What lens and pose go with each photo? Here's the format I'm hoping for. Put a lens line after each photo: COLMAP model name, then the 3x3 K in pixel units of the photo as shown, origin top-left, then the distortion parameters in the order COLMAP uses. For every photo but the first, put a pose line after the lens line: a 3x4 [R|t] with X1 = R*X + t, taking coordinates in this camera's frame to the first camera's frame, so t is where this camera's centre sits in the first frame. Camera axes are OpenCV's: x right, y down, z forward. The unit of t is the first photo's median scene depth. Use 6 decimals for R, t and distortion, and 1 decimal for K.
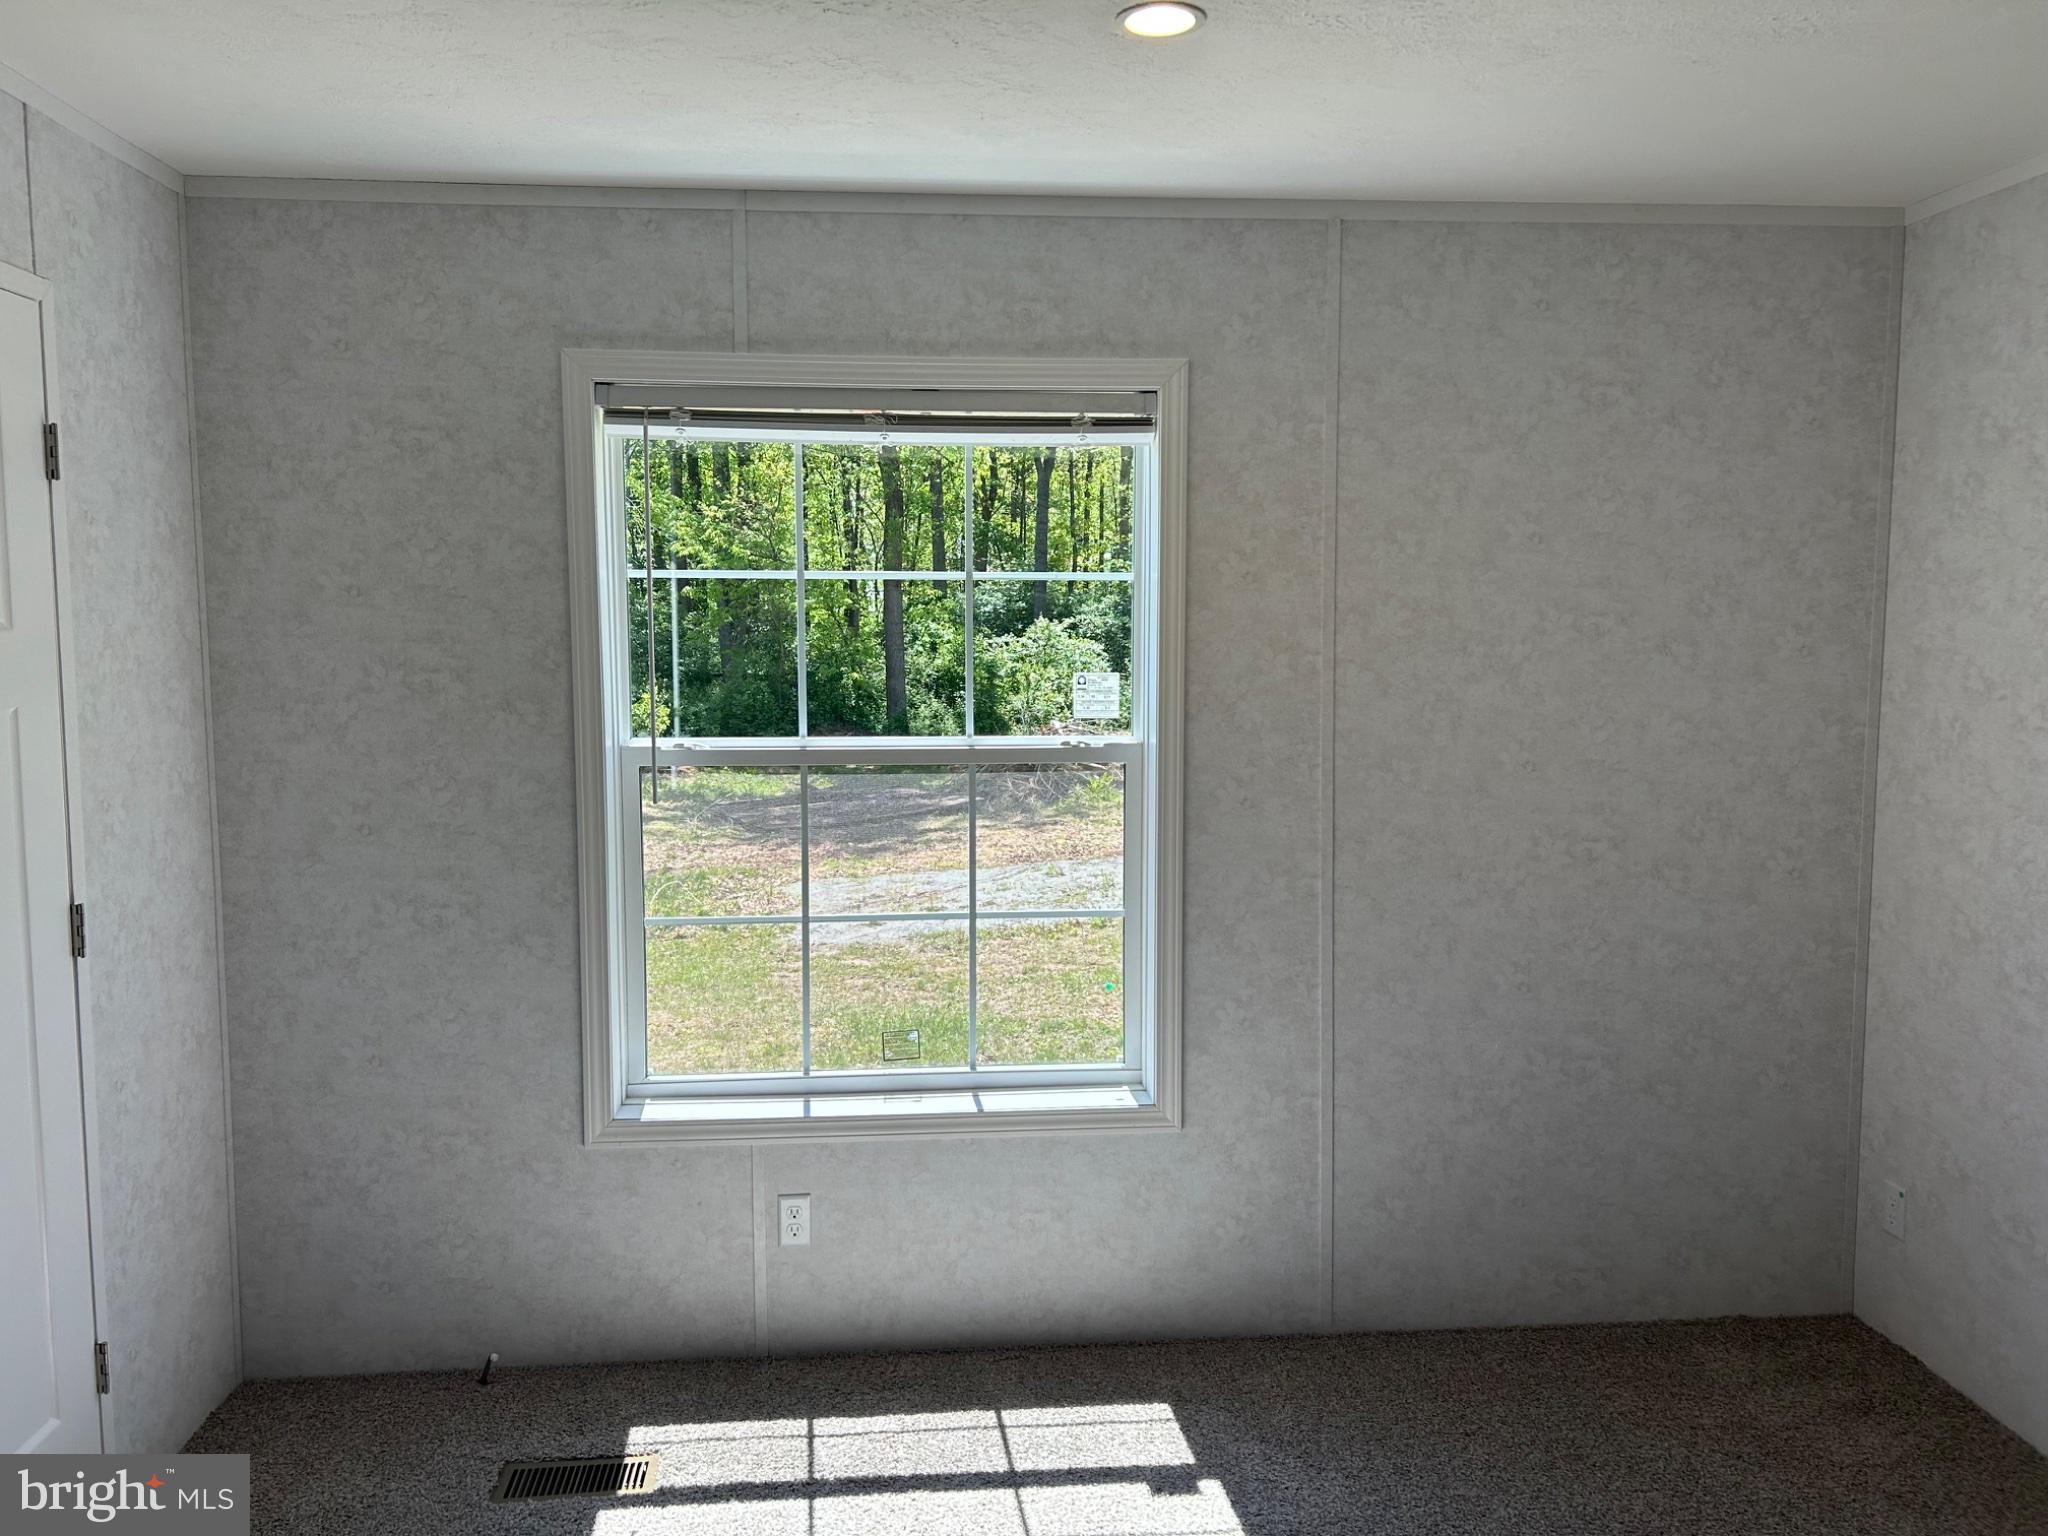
lens RADIAL K [[1541.0, 0, 1001.1], [0, 1541.0, 757.3], [0, 0, 1]] dist [0.055643, -0.060408]
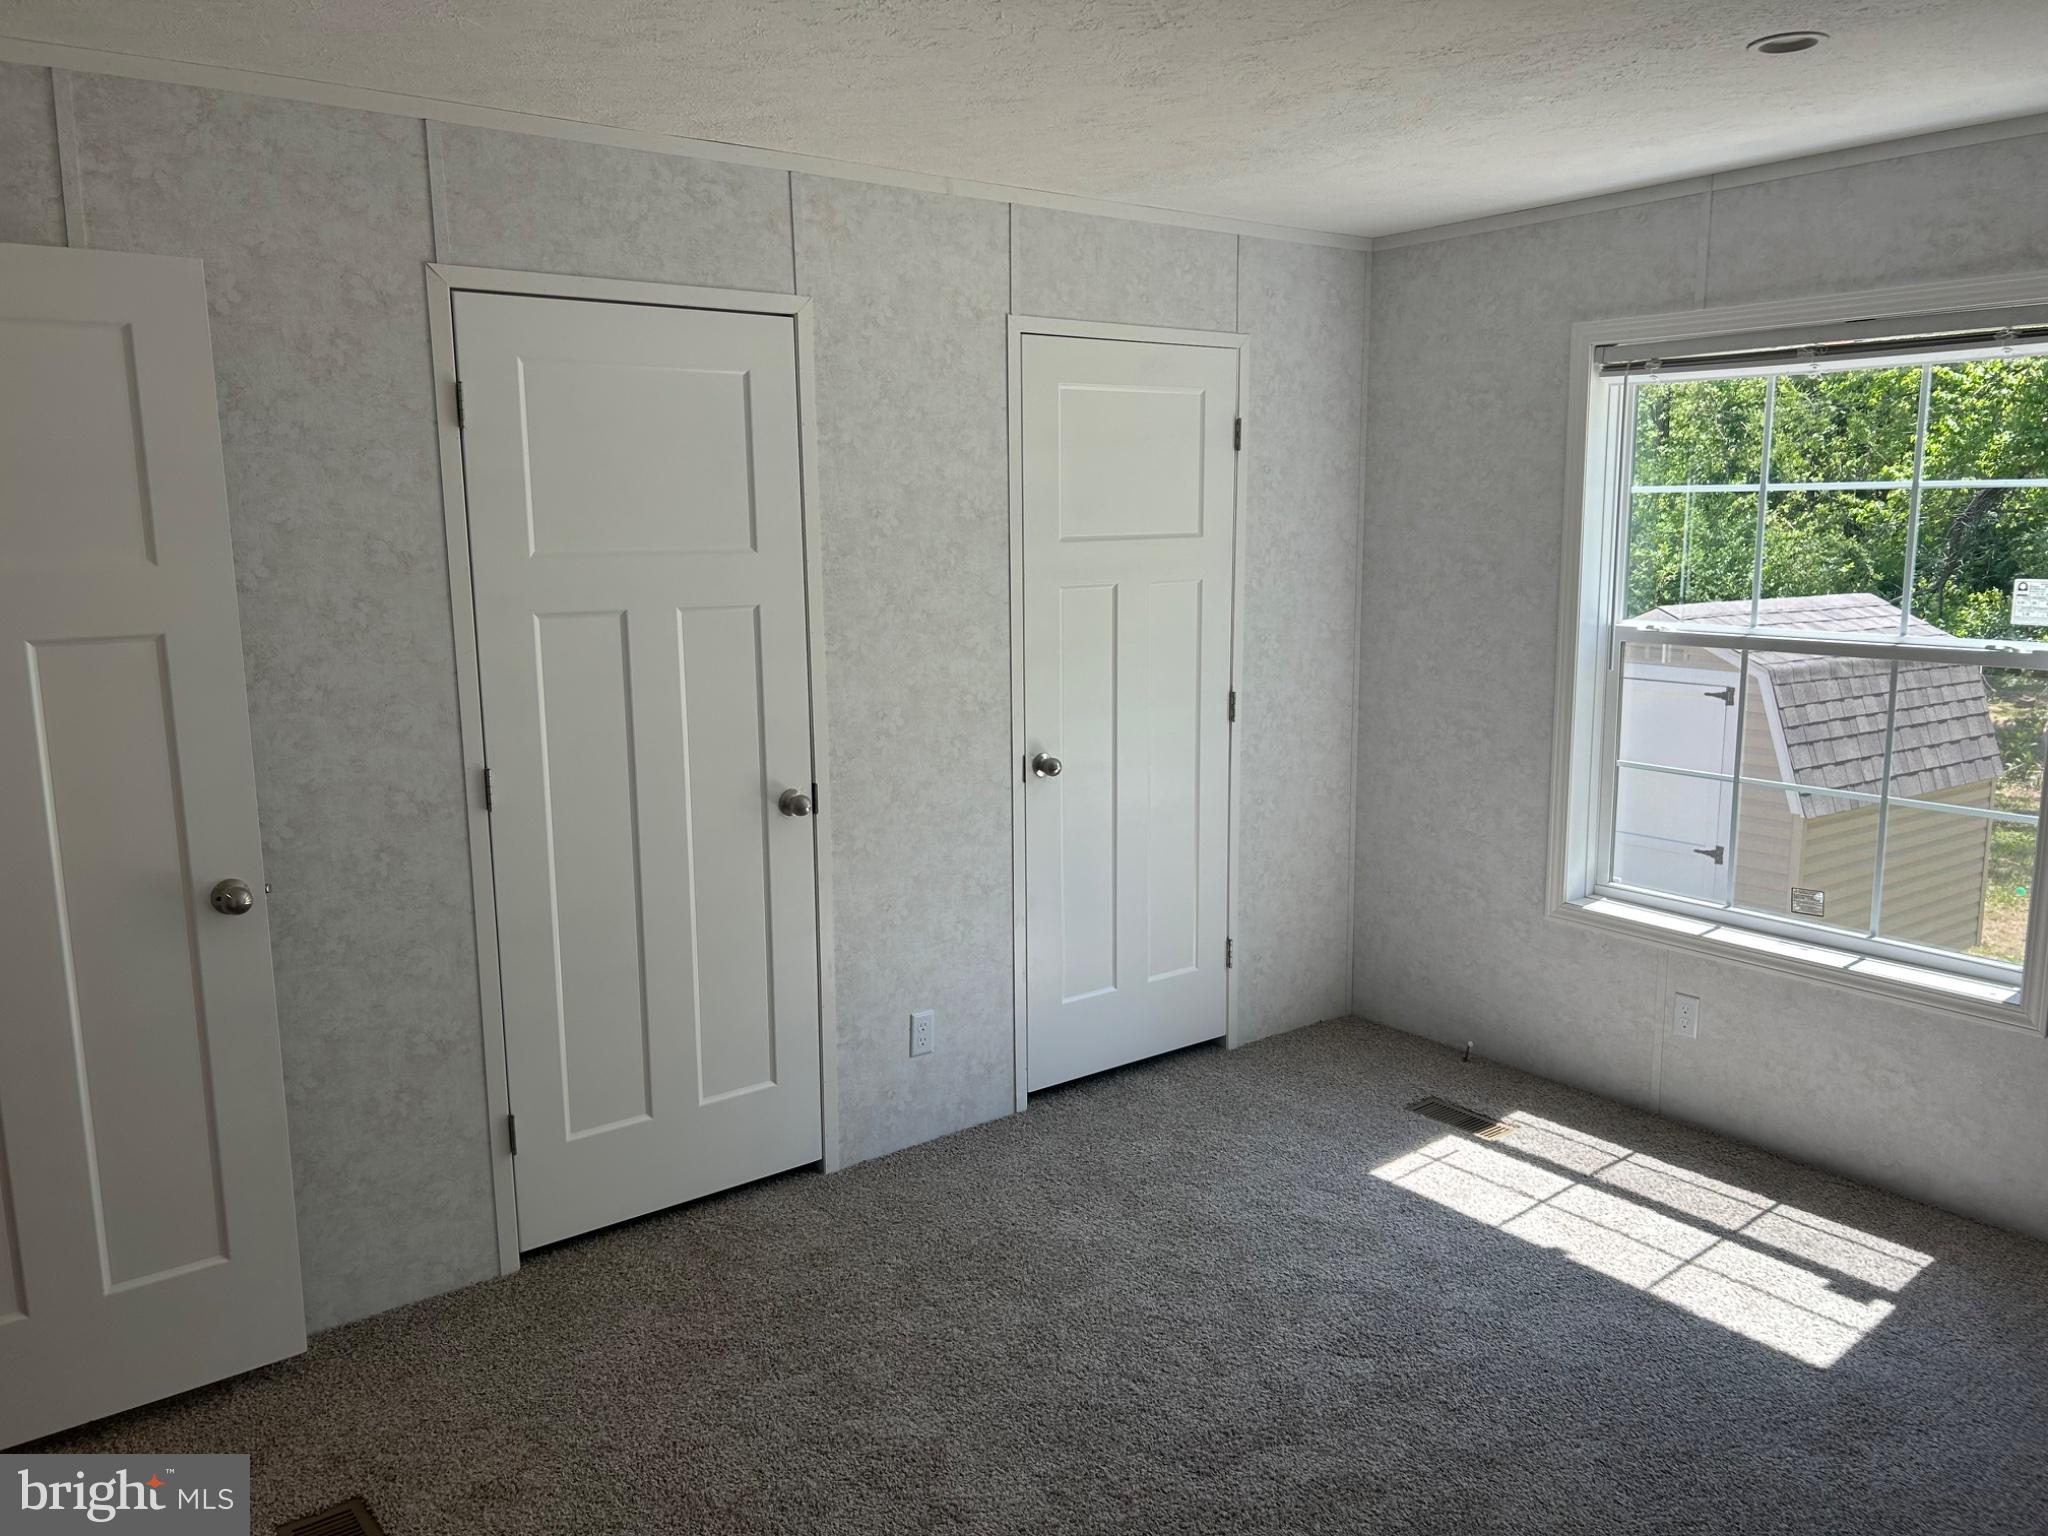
lens RADIAL K [[1541.0, 0, 1033.2], [0, 1541.0, 760.5], [0, 0, 1]] dist [0.055643, -0.060408]
pose [[0.536941, 0.131671, -0.833281, 0.621744], [-0.068880, 0.991289, 0.112254, -0.007548], [0.840803, -0.002877, 0.541333, -0.116769]]
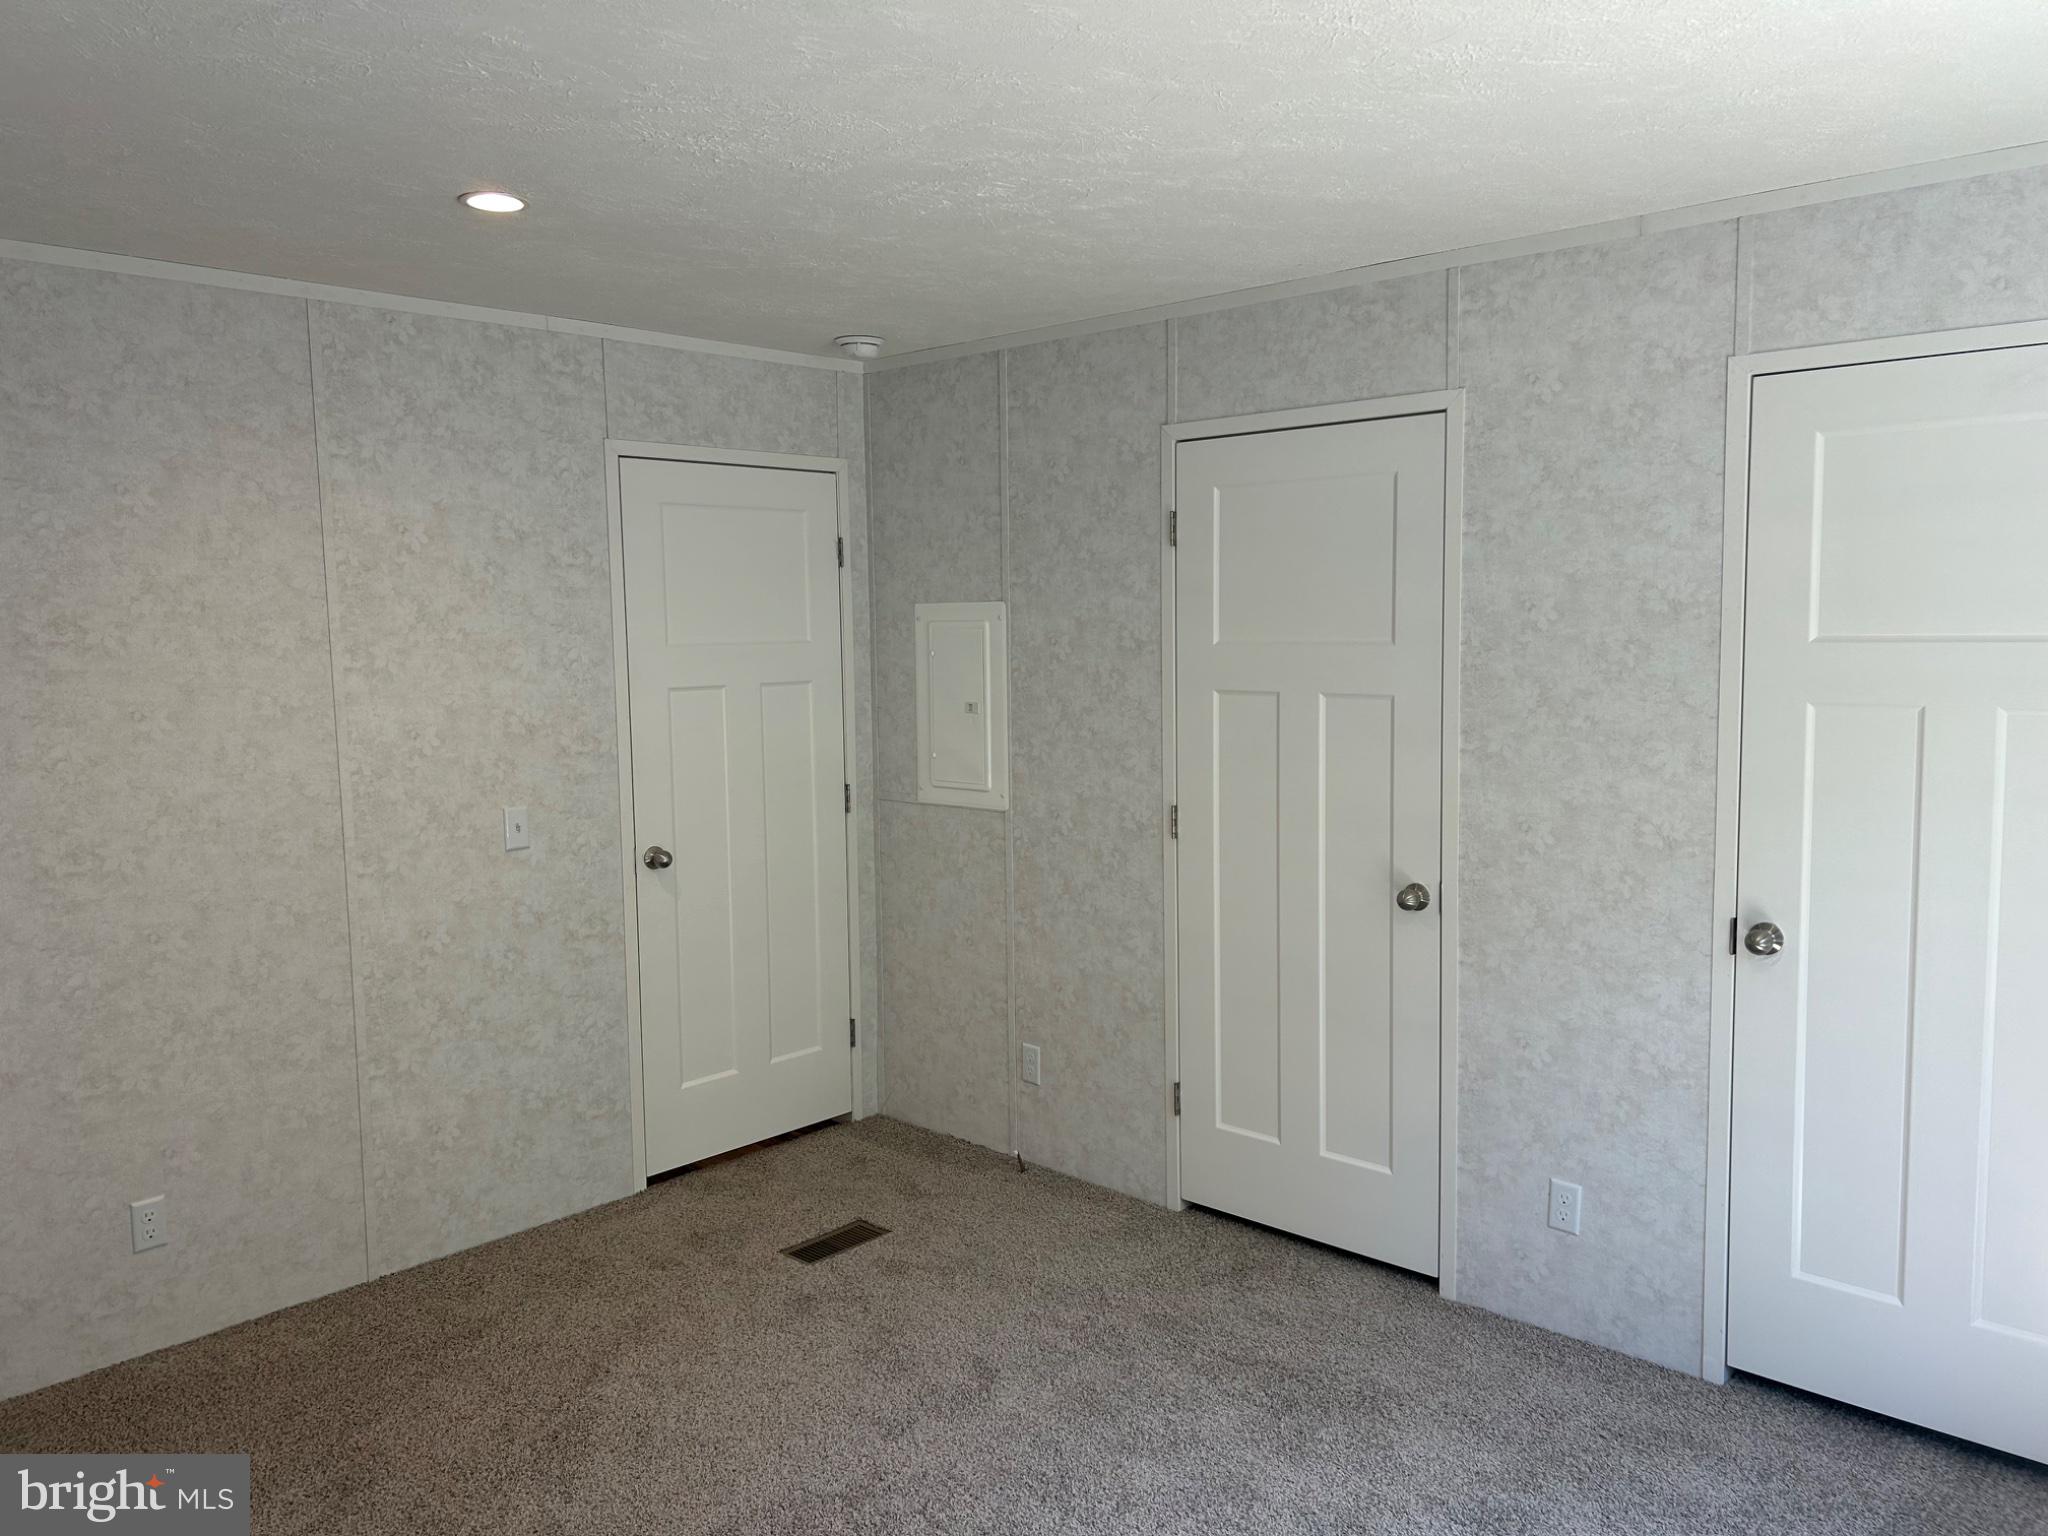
lens RADIAL K [[1541.0, 0, 1034.7], [0, 1541.0, 742.6], [0, 0, 1]] dist [0.055643, -0.060408]
pose [[-0.747632, 0.071891, -0.660211, 0.525457], [-0.043747, 0.986633, 0.156976, -0.116214], [0.662671, 0.146243, -0.734493, 1.011654]]
